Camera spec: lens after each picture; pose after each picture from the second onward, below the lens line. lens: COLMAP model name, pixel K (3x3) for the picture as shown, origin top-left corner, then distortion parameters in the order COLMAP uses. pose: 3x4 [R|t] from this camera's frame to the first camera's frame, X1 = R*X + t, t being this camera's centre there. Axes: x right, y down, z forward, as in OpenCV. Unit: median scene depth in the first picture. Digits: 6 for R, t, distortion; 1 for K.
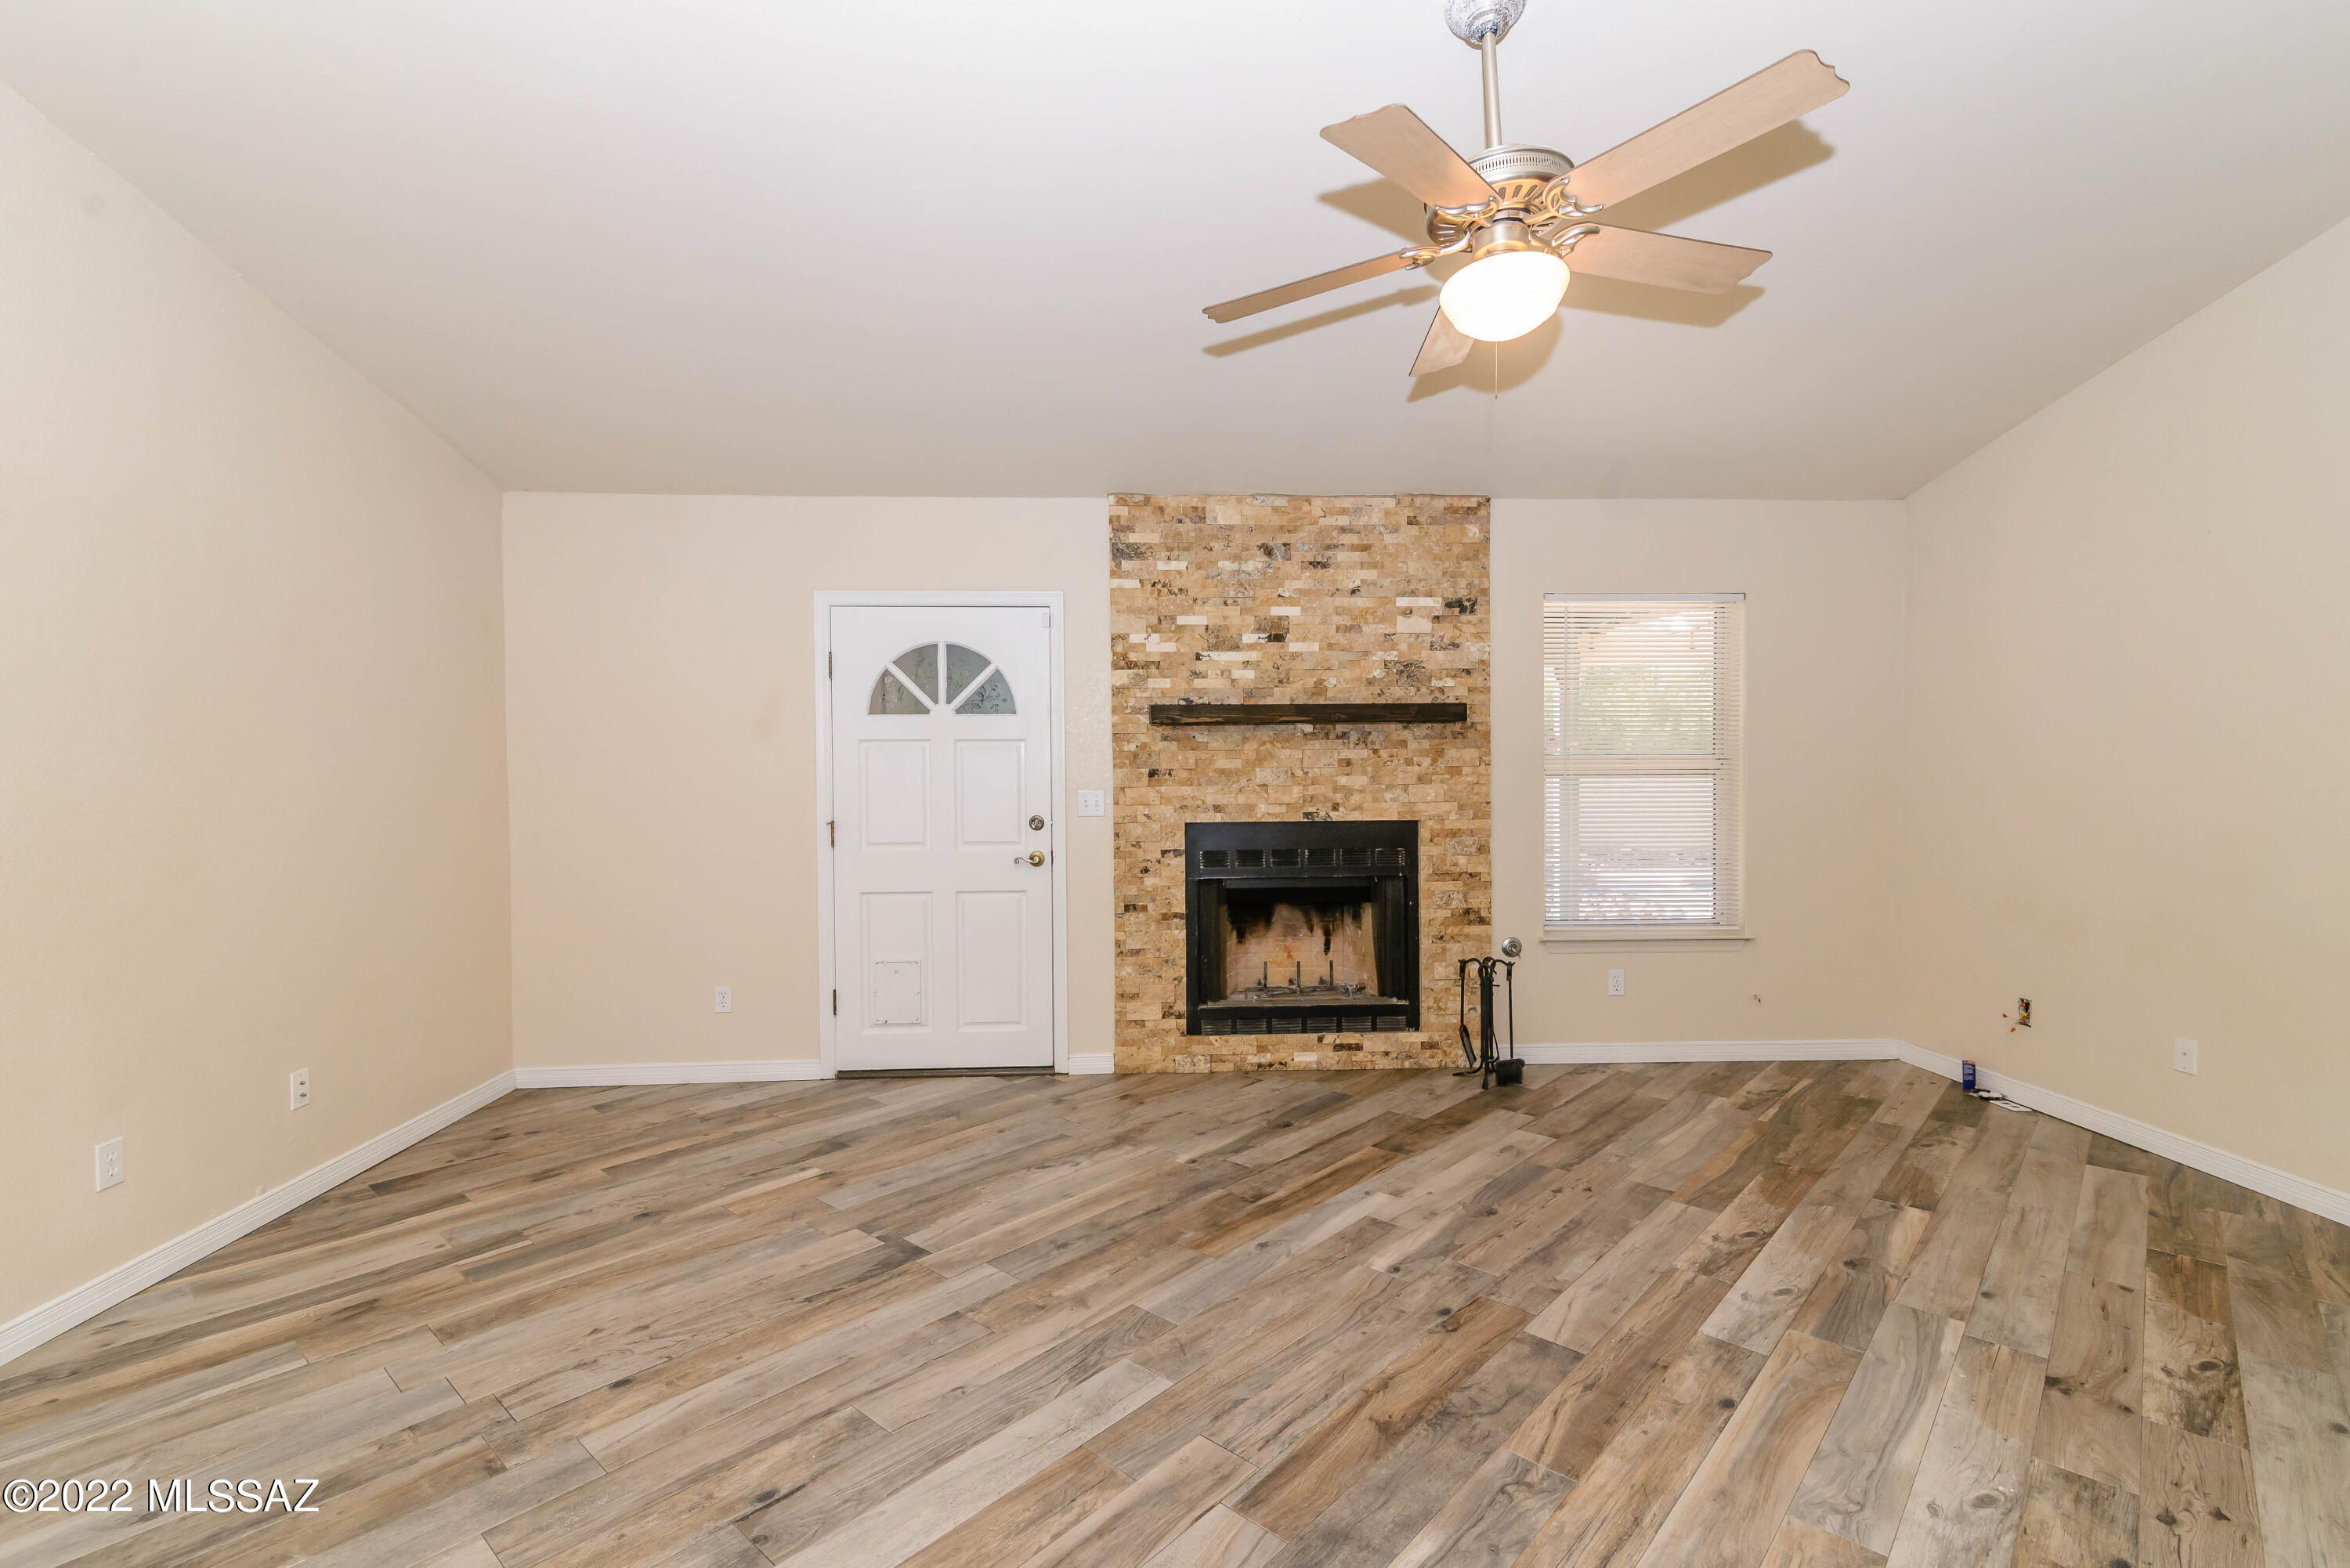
lens RADIAL K [[1069.9, 0, 1167.0], [0, 1069.9, 792.5], [0, 0, 1]] dist [0.016360, -0.001795]
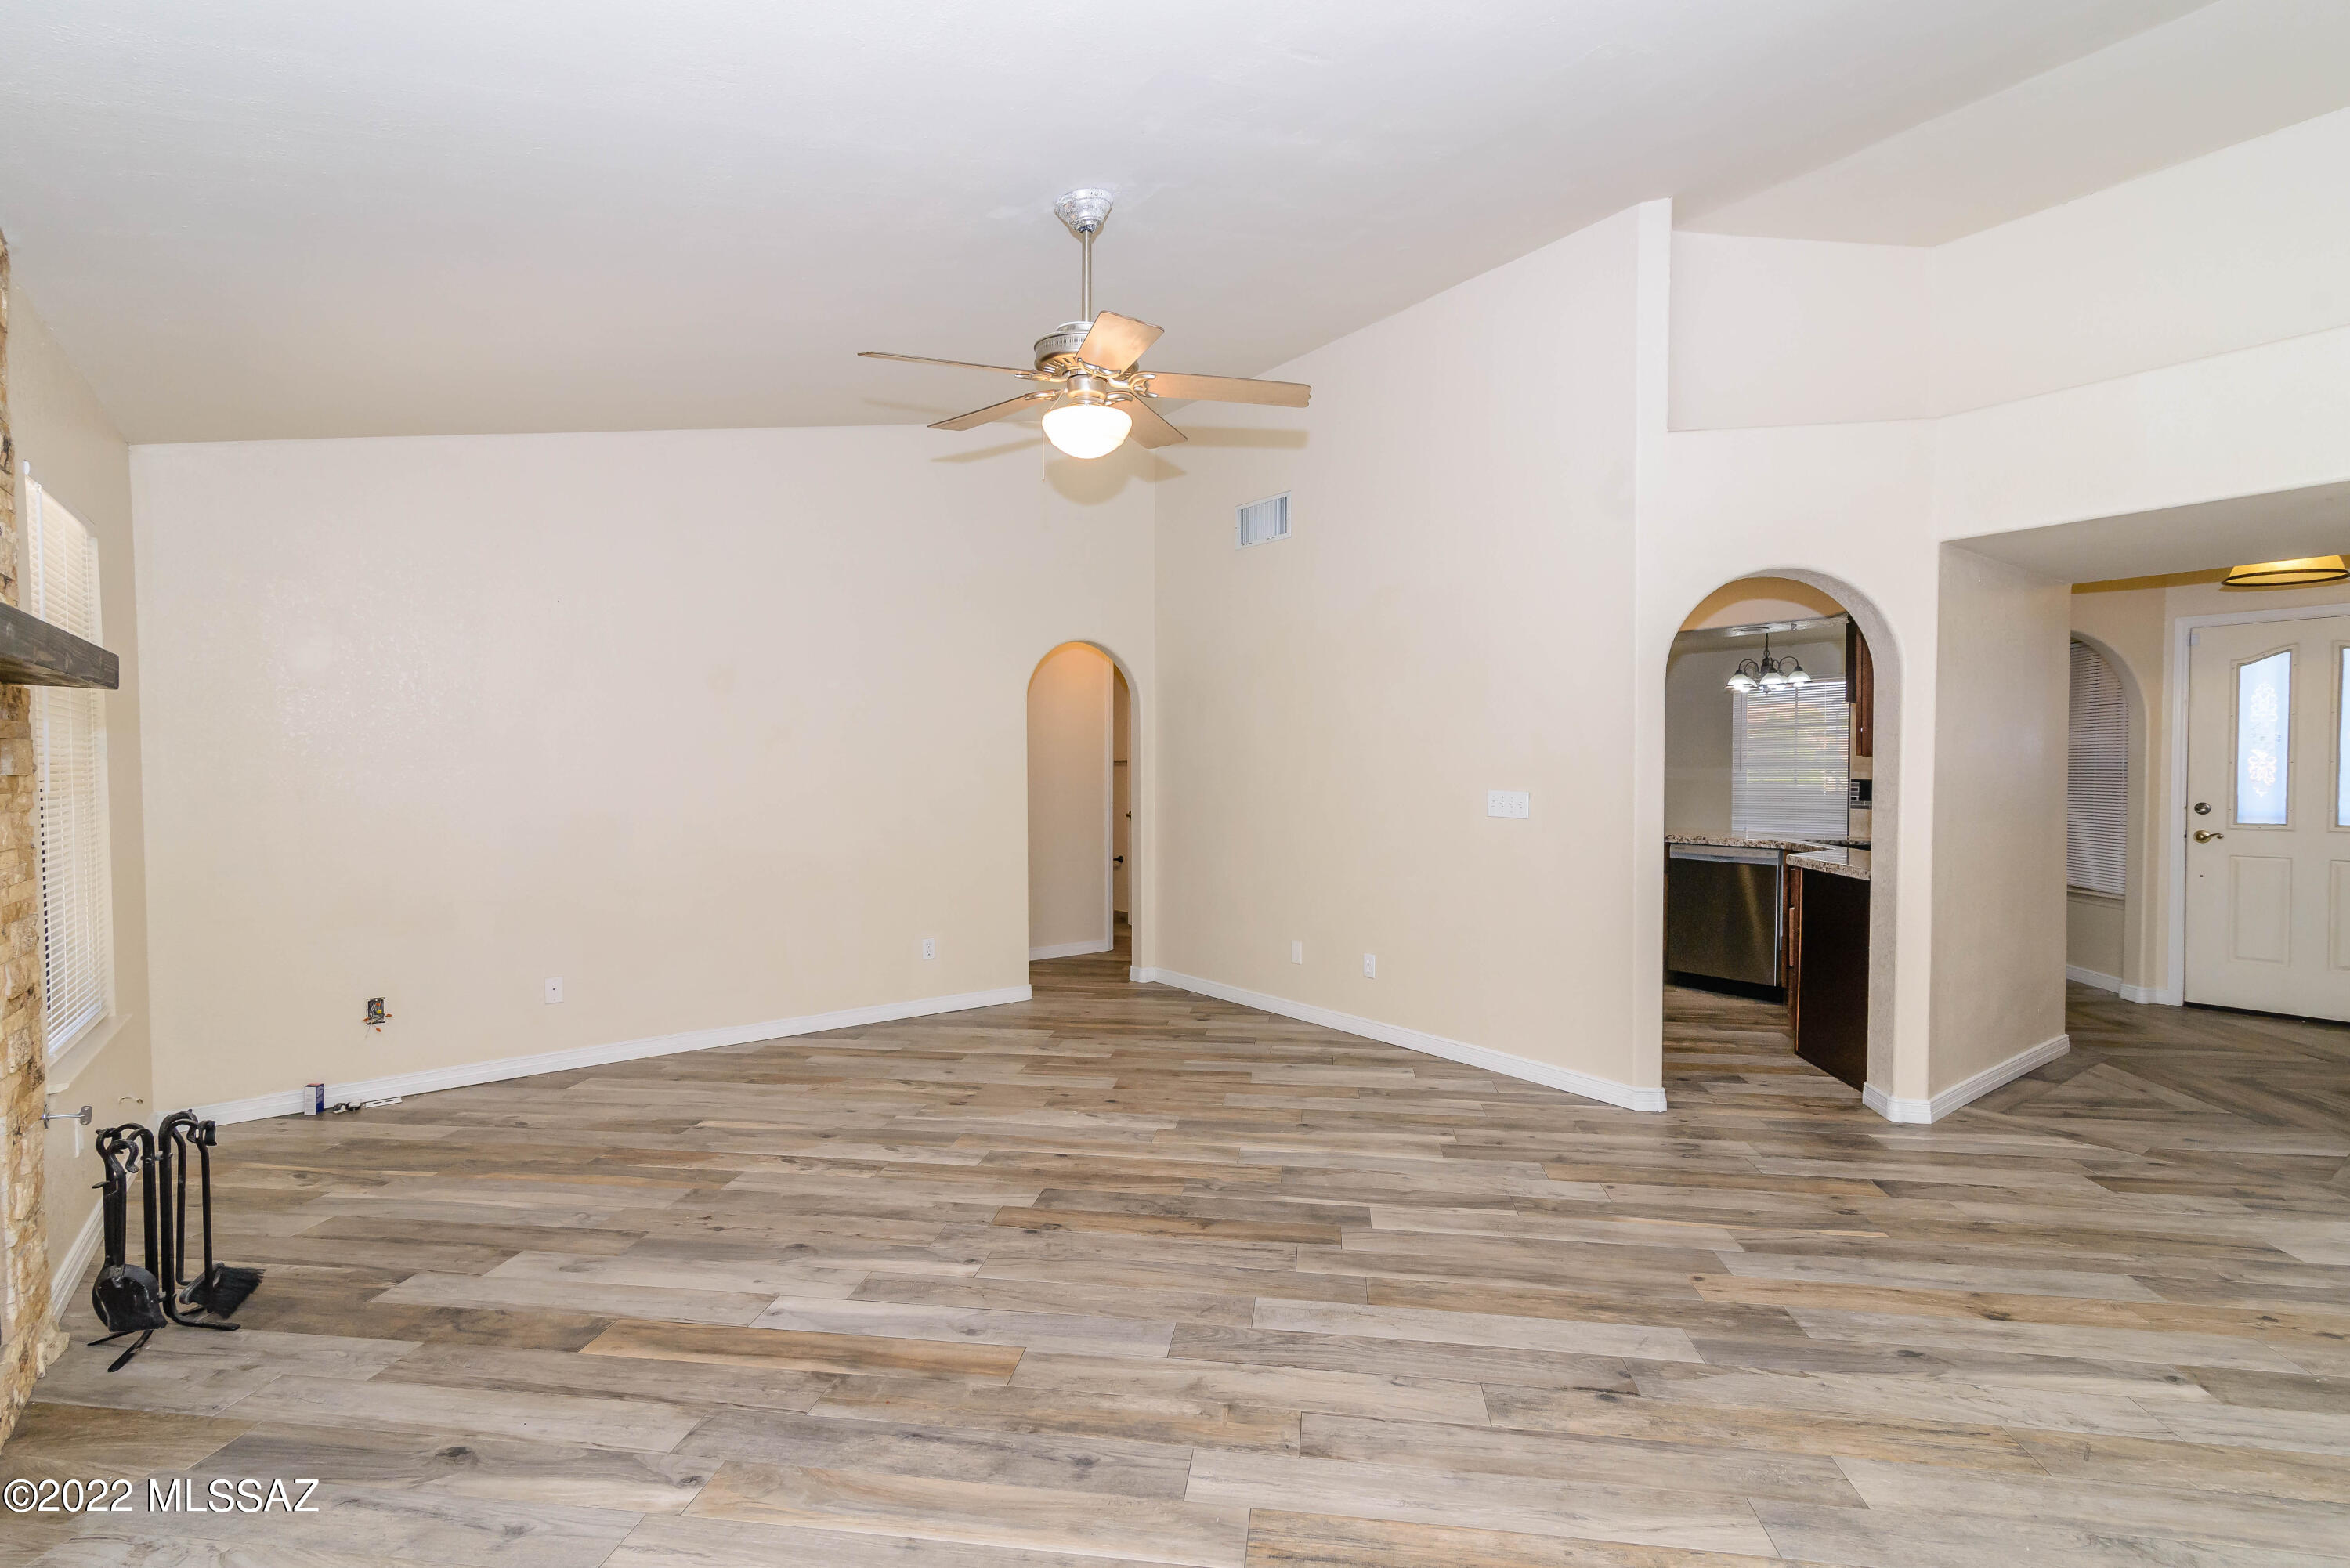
lens RADIAL K [[1081.0, 0, 1175.0], [0, 1081.0, 784.0], [0, 0, 1]] dist [0.017452, -0.000290]
pose [[-0.563545, -0.006724, 0.826058, -0.517963], [0.028971, 0.999191, 0.027898, -0.022169], [-0.825577, 0.039653, -0.562894, 0.975626]]
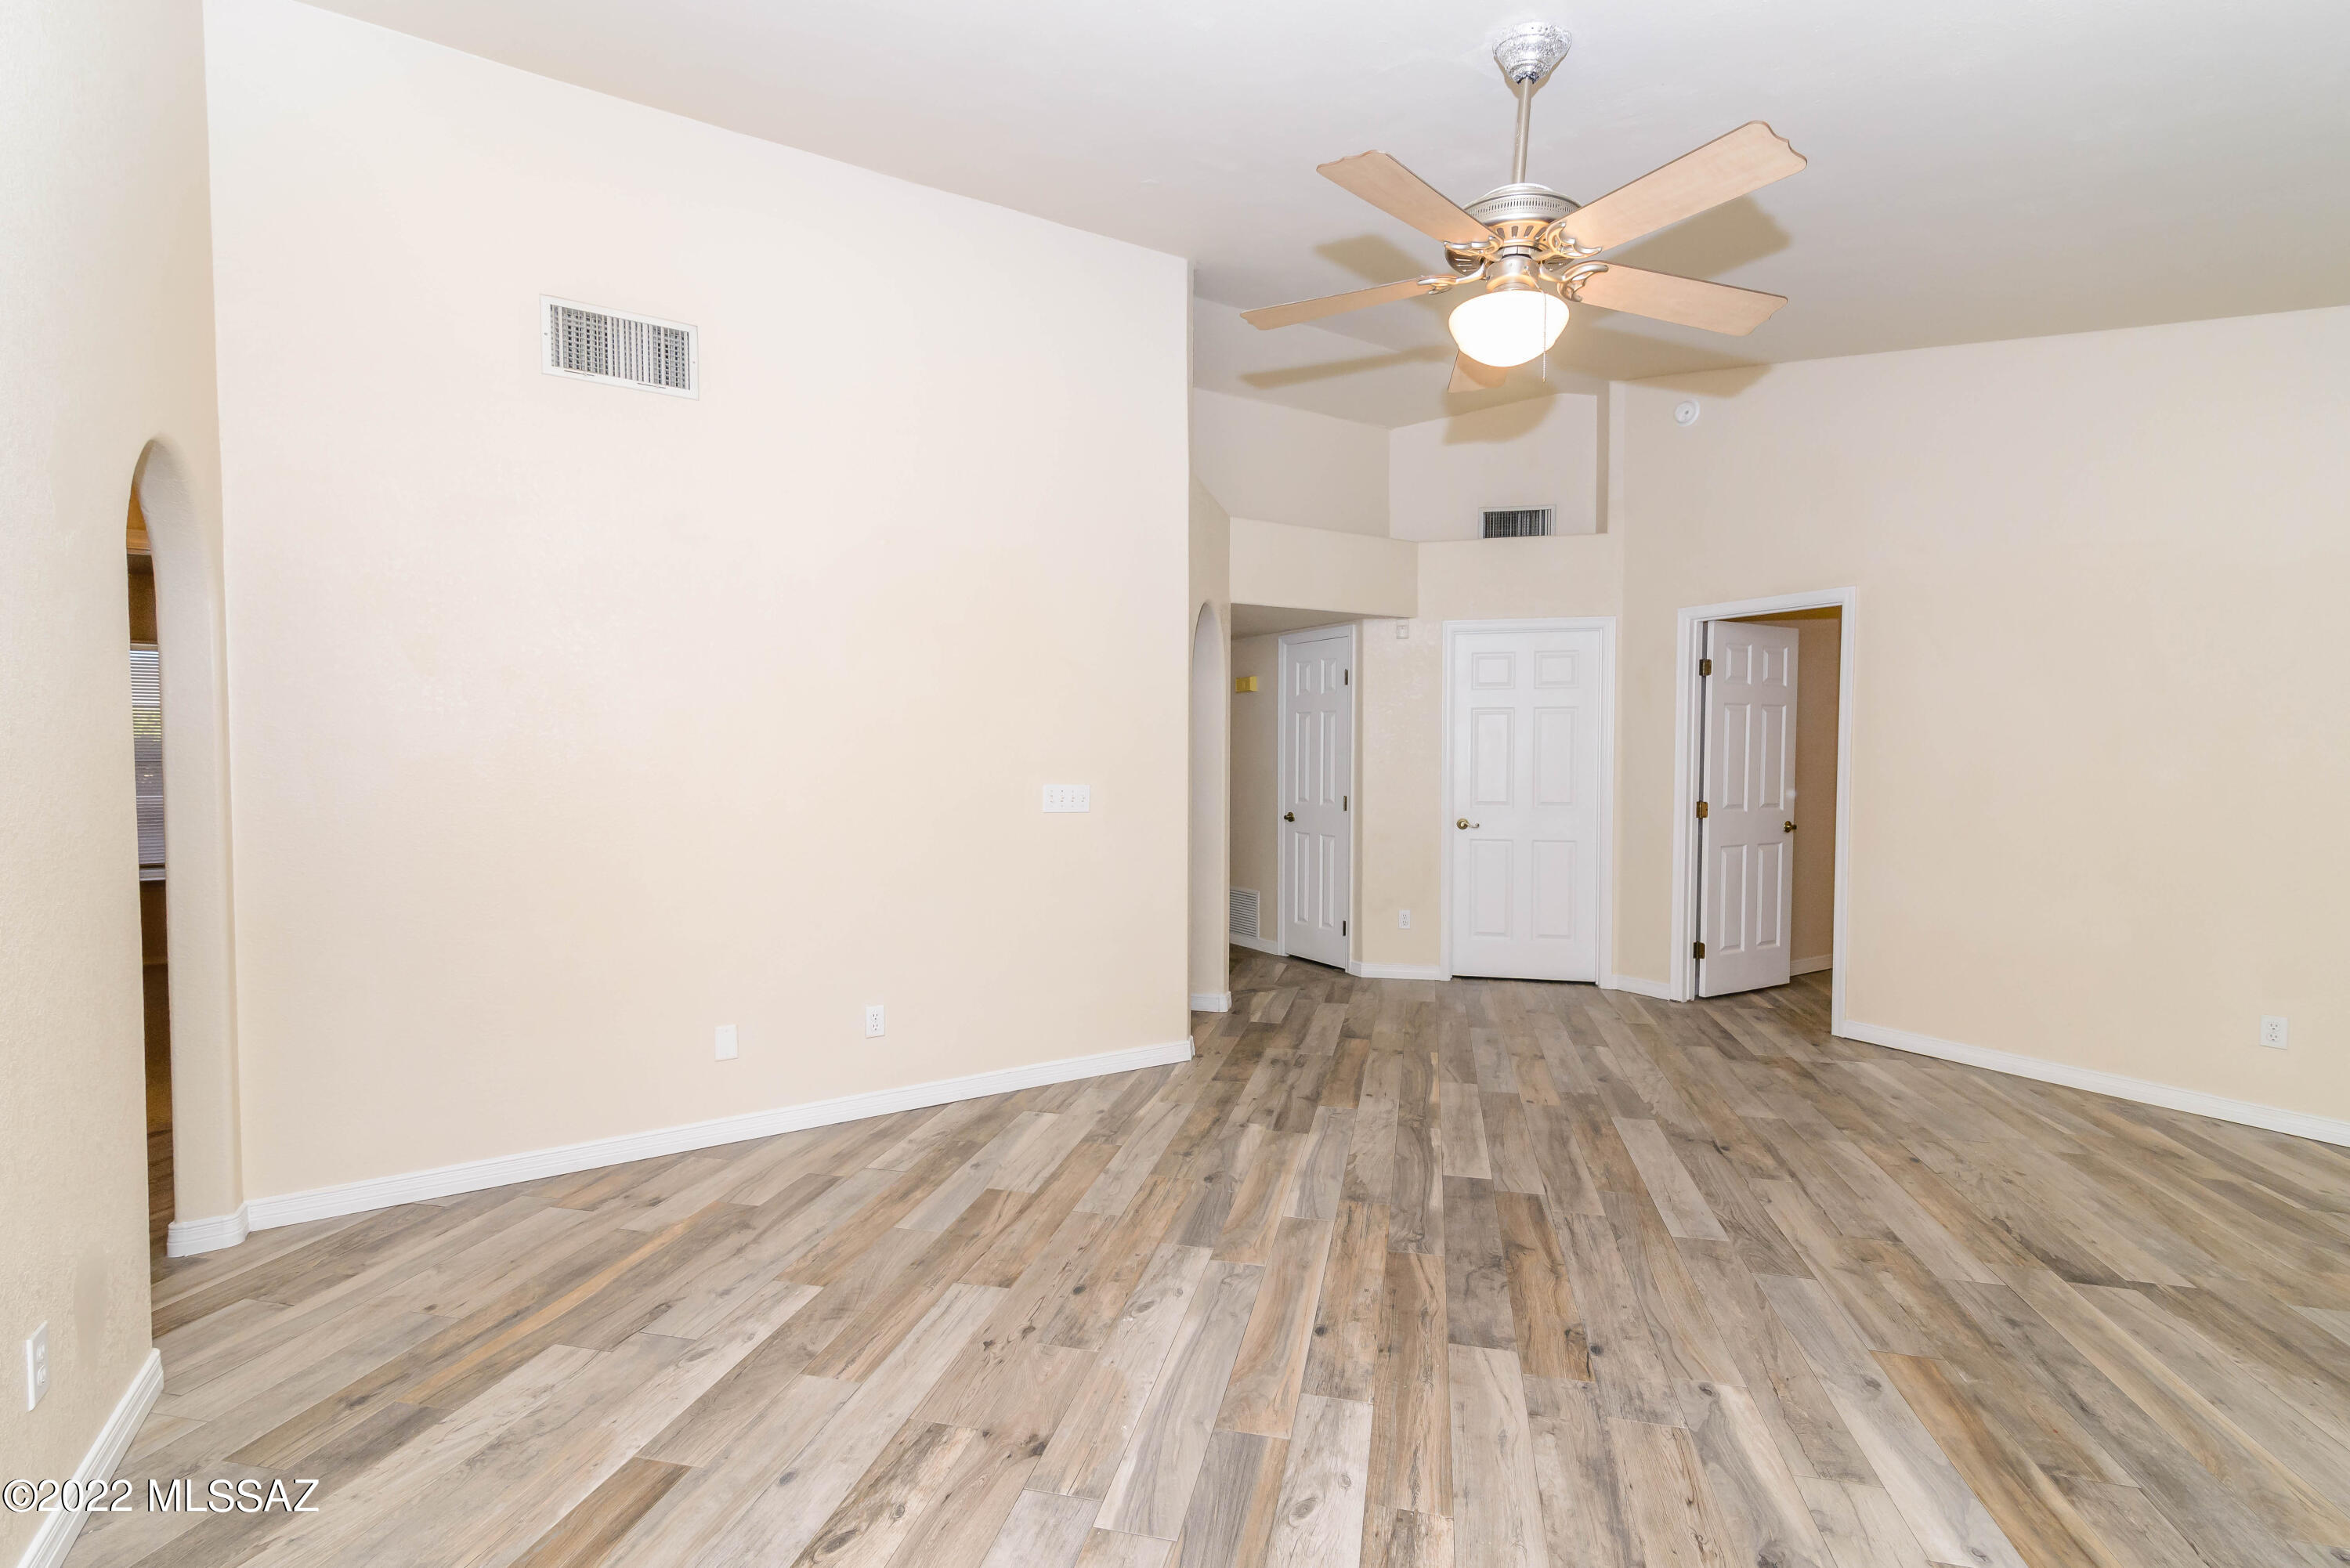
lens RADIAL K [[1066.5, 0, 1168.3], [0, 1066.5, 792.9], [0, 0, 1]] dist [0.016654, -0.002142]
pose [[-0.876470, 0.023209, -0.480897, 0.650961], [-0.007317, 0.998080, 0.061505, -0.030808], [0.481401, 0.057426, -0.874617, 1.029155]]
